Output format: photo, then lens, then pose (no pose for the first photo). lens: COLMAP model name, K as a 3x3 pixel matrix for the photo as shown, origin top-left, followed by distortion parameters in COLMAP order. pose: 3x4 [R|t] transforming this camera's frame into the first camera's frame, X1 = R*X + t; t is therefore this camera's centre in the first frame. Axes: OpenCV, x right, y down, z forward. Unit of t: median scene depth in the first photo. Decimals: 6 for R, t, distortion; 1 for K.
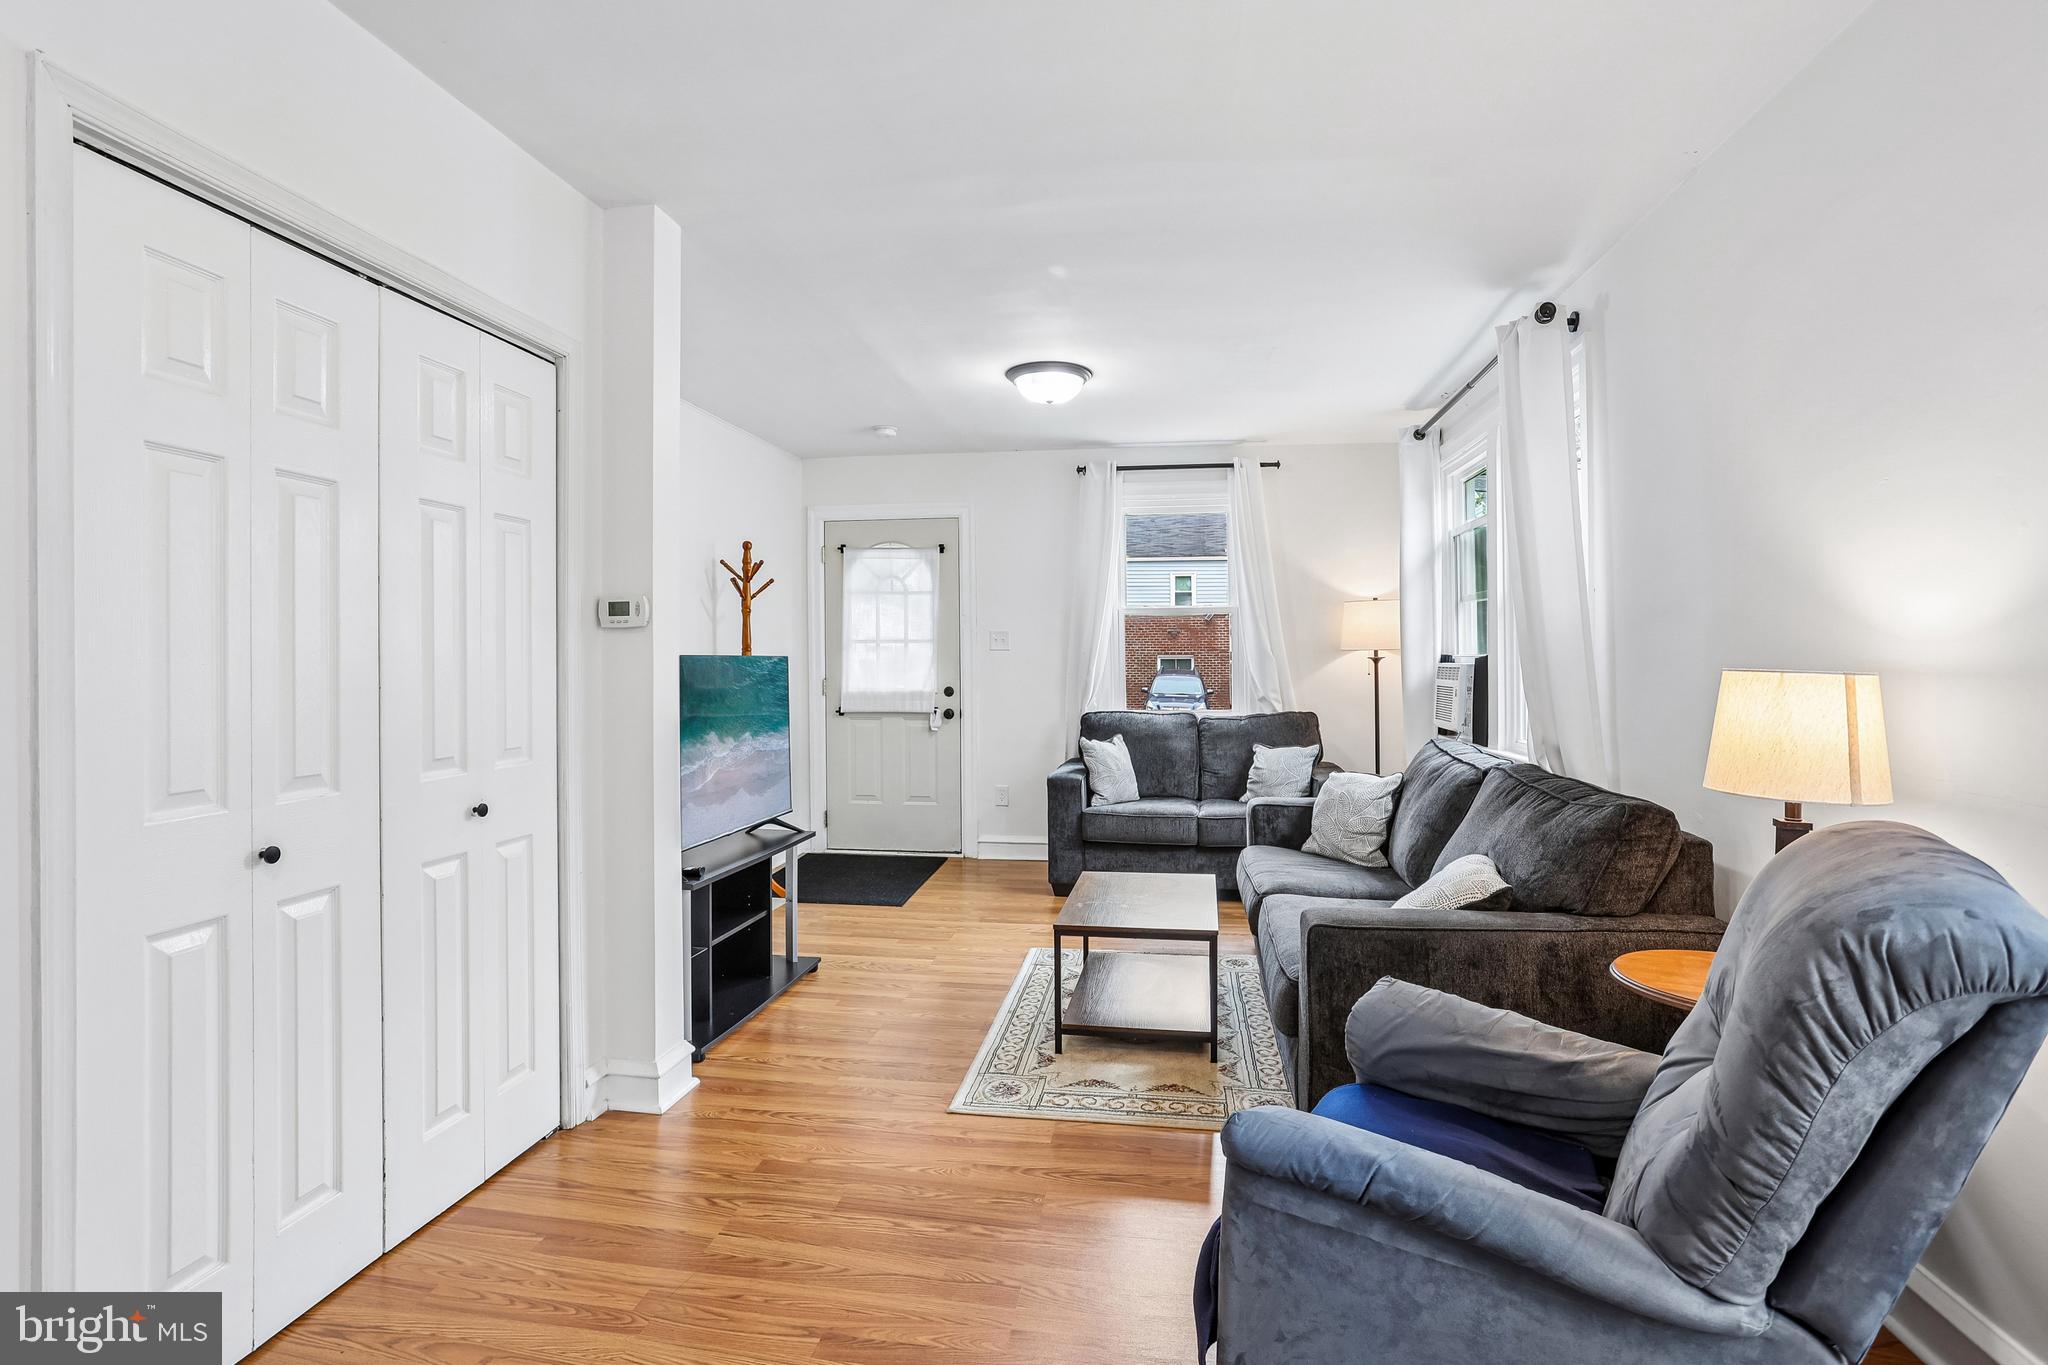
lens RADIAL K [[1024.3, 0, 997.5], [0, 1024.3, 674.2], [0, 0, 1]] dist [-0.060790, 0.022418]
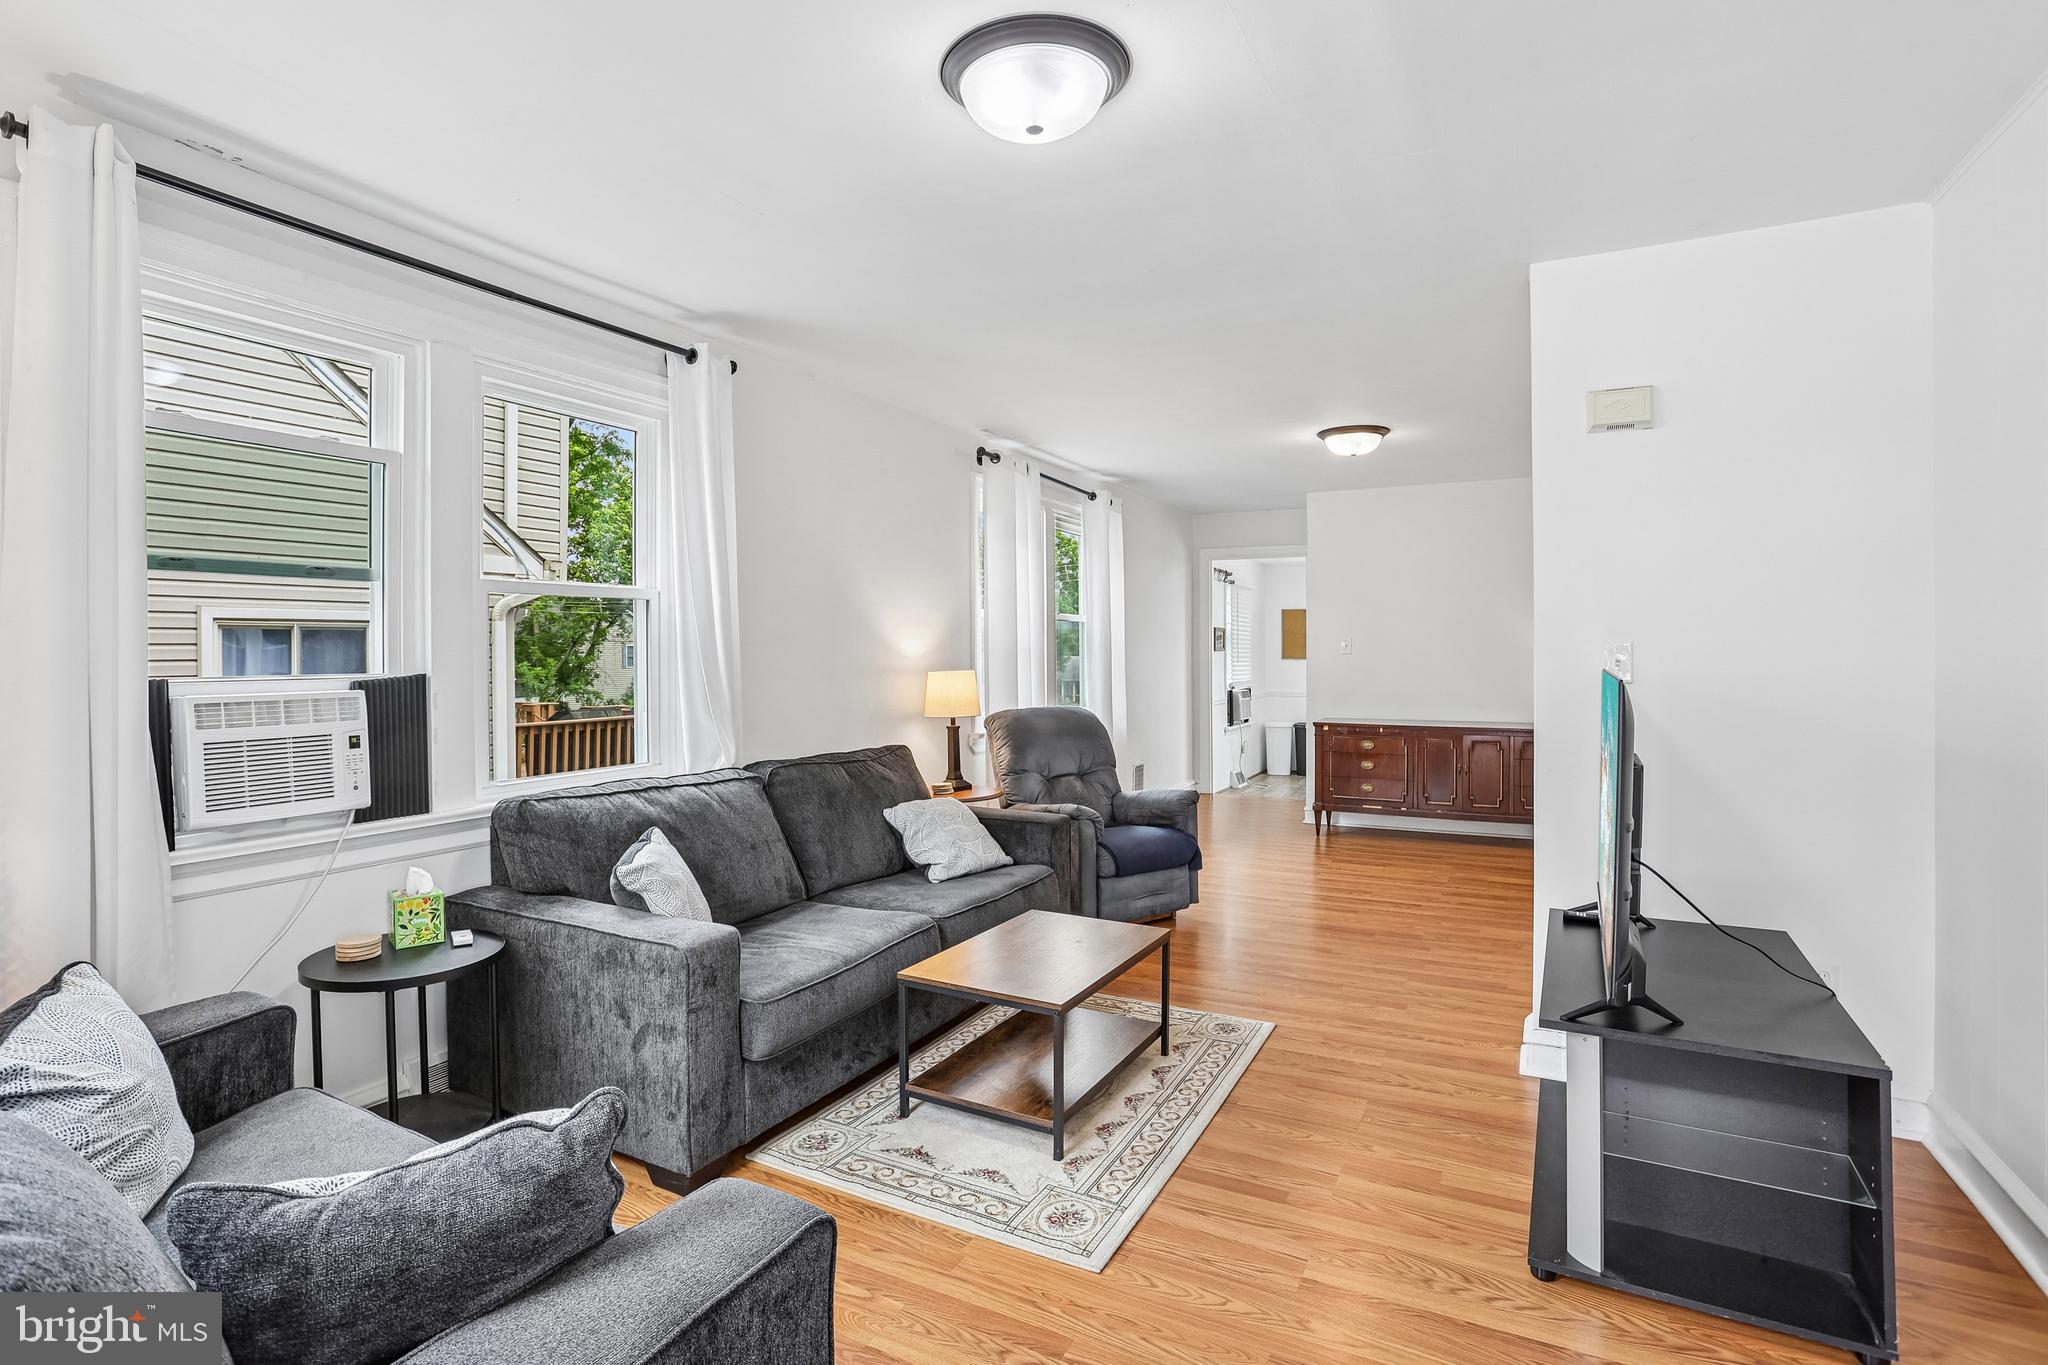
lens RADIAL K [[1024.3, 0, 991.3], [0, 1024.3, 666.5], [0, 0, 1]] dist [-0.060790, 0.022418]
pose [[-0.948784, 0.002645, 0.315915, -0.098053], [0.012712, 0.999475, 0.029811, -0.052552], [-0.315670, 0.032300, -0.948319, 2.010702]]
